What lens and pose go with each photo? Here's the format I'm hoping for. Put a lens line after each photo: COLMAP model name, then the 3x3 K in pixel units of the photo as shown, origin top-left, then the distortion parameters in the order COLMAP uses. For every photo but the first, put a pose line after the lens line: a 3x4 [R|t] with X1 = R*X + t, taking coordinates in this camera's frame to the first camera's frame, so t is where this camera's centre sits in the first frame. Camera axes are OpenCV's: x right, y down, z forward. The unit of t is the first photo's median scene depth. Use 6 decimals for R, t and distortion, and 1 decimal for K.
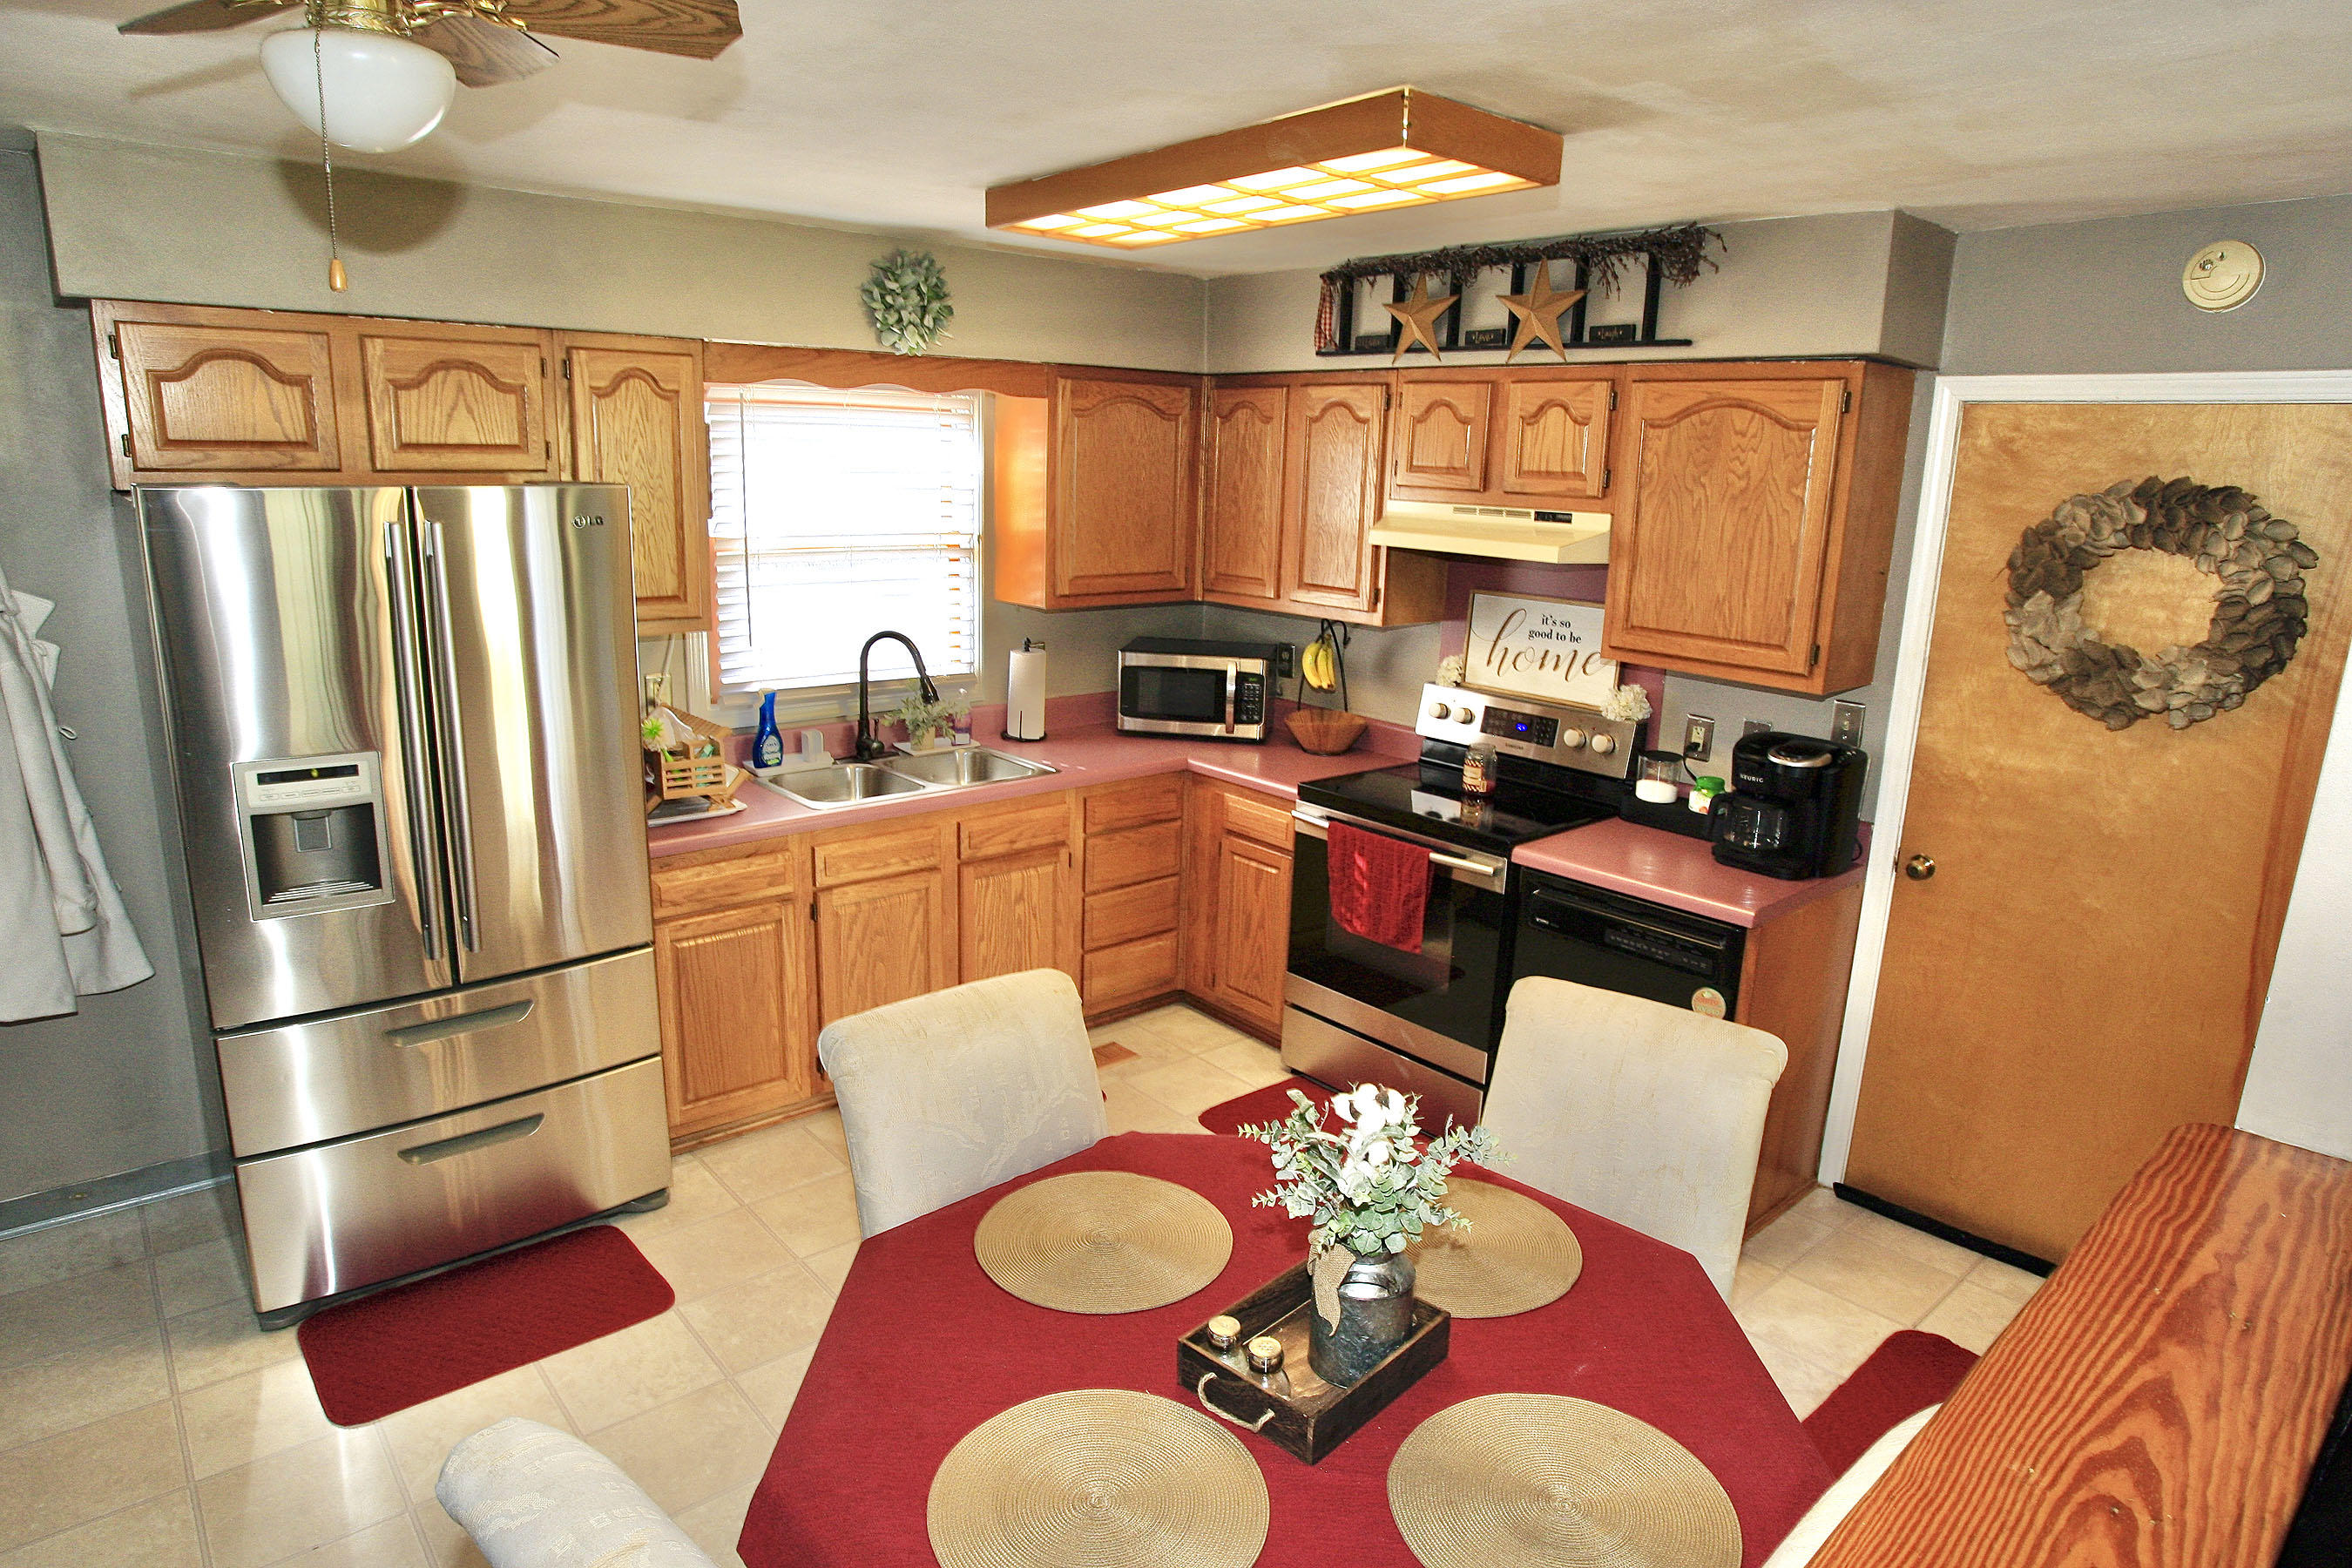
lens RADIAL K [[1402.3, 0, 1176.0], [0, 1402.3, 784.0], [0, 0, 1]] dist [-0.096038, 0.046259]
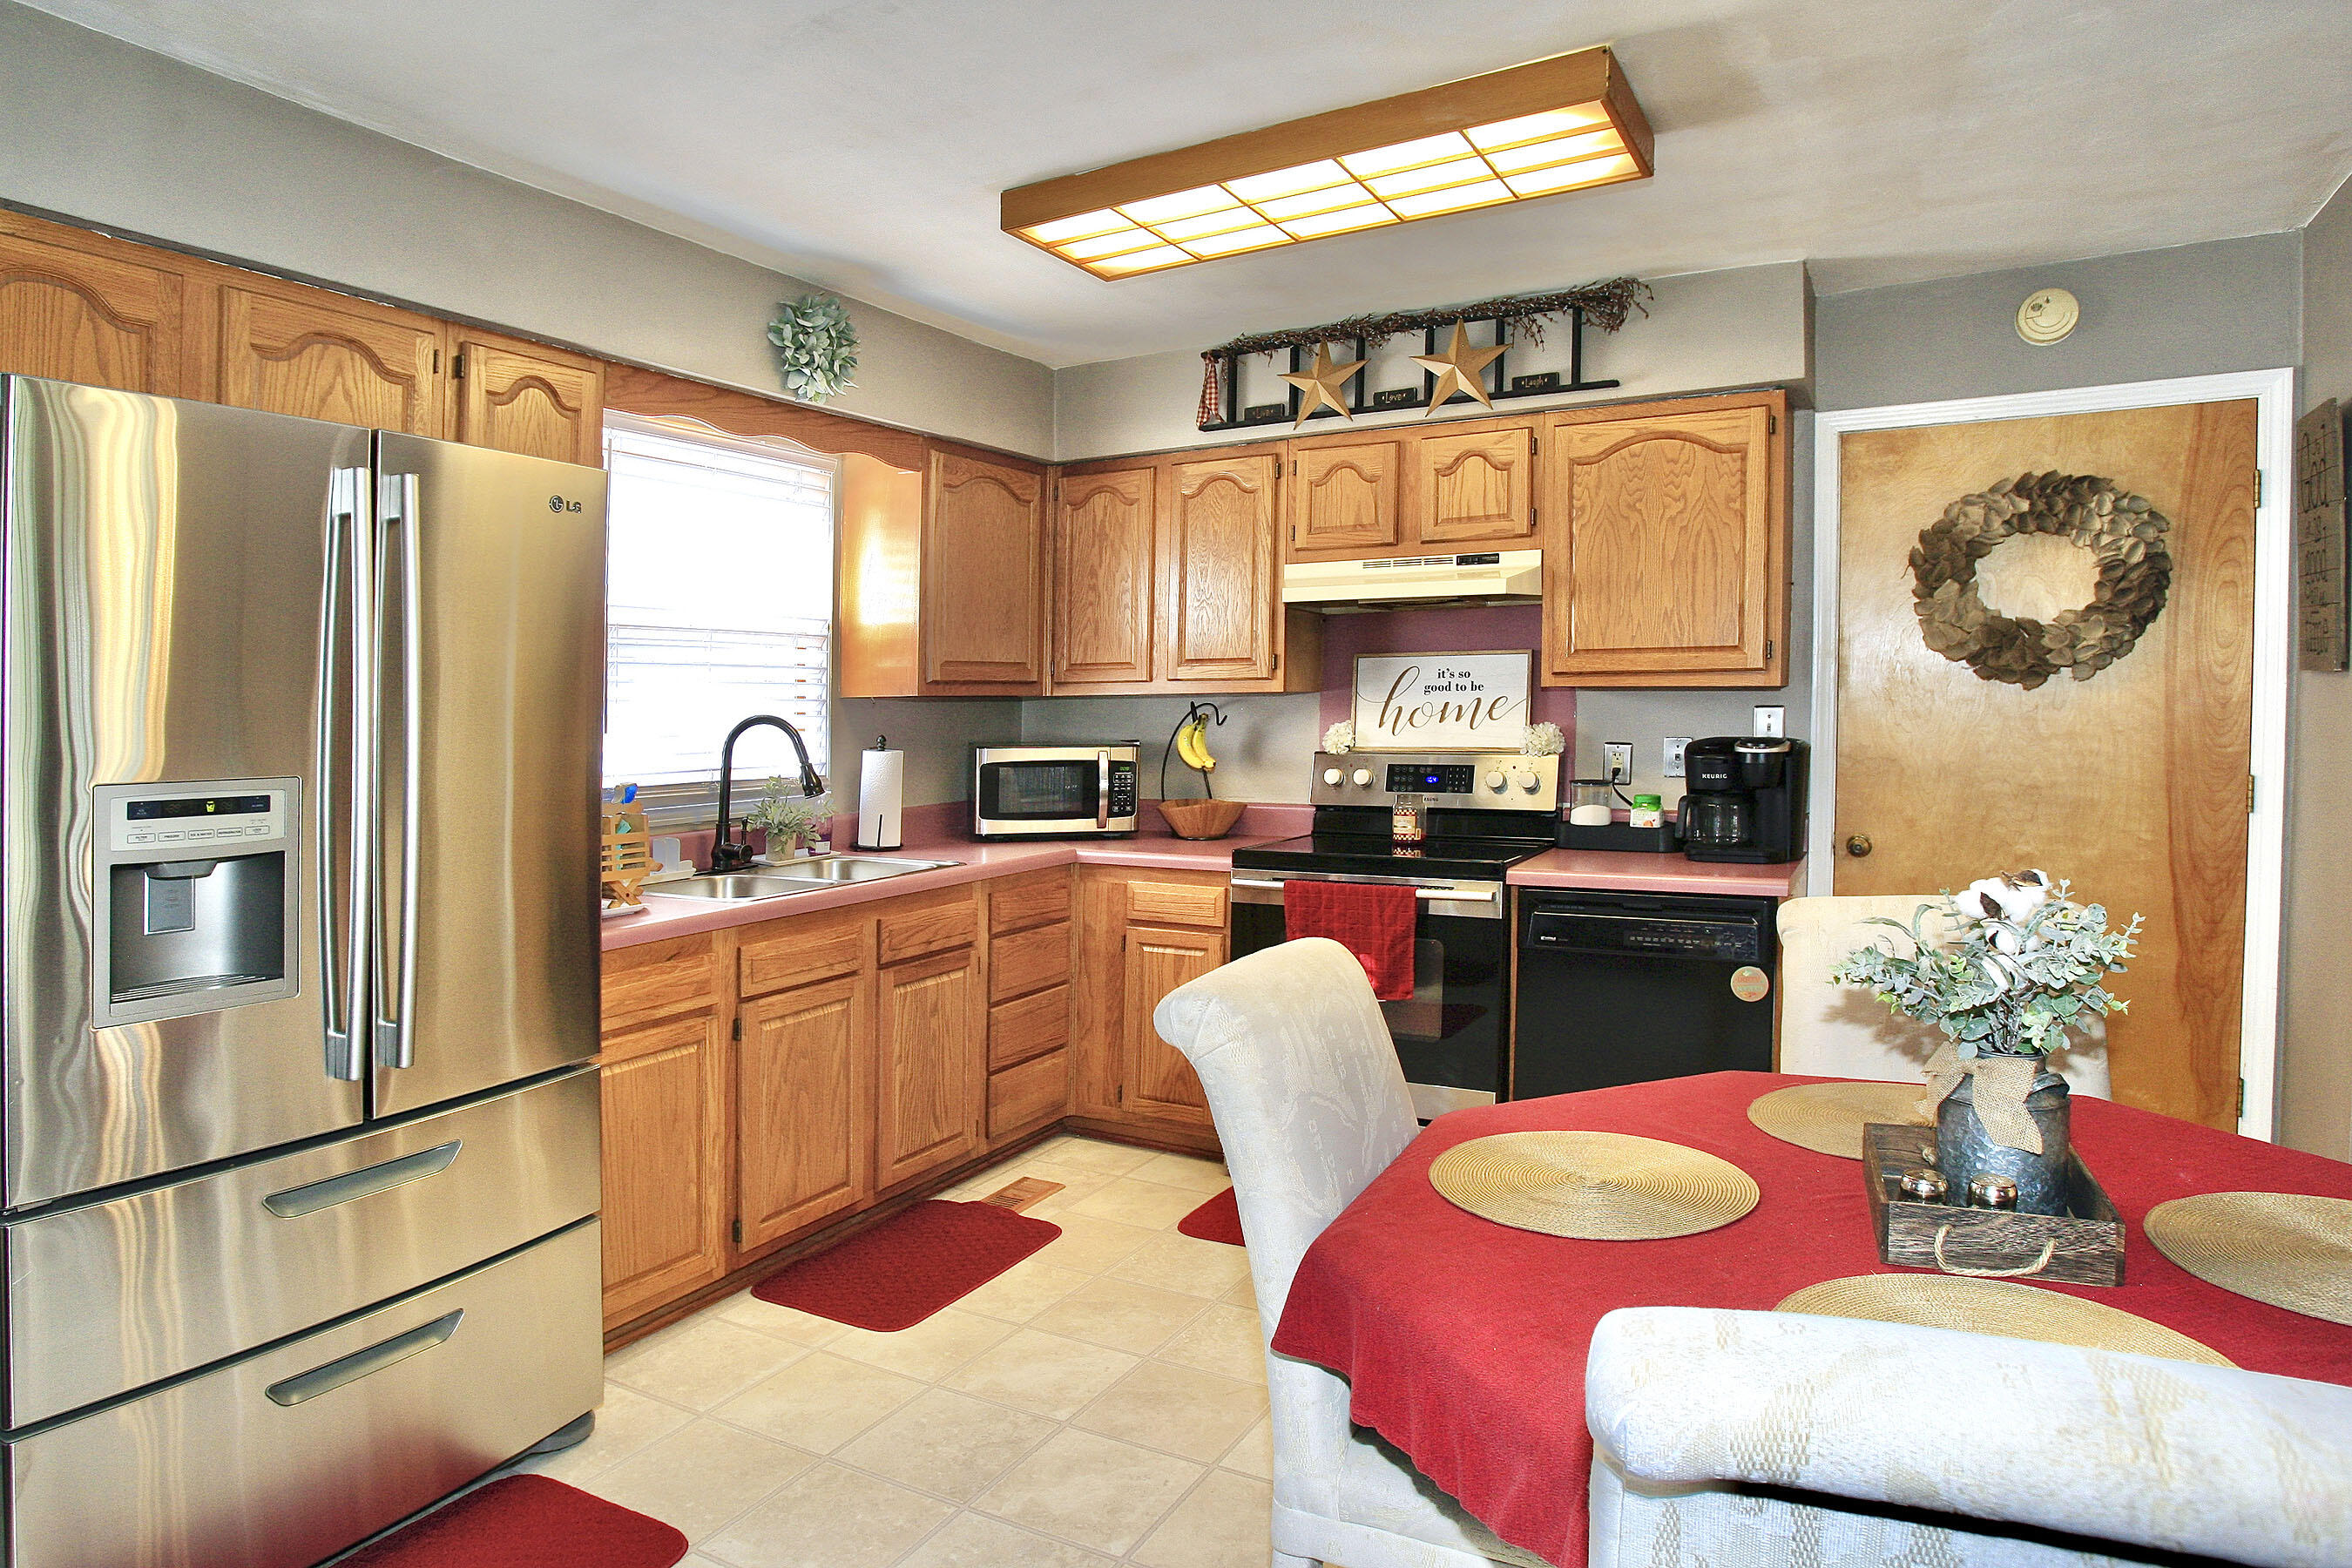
lens RADIAL K [[1381.0, 0, 1111.7], [0, 1381.0, 726.0], [0, 0, 1]] dist [-0.088155, 0.048017]
pose [[0.941349, -0.030571, 0.336046, -0.334577], [0.104741, 0.973168, -0.204874, 0.111569], [-0.320766, 0.228055, 0.919293, 0.159839]]
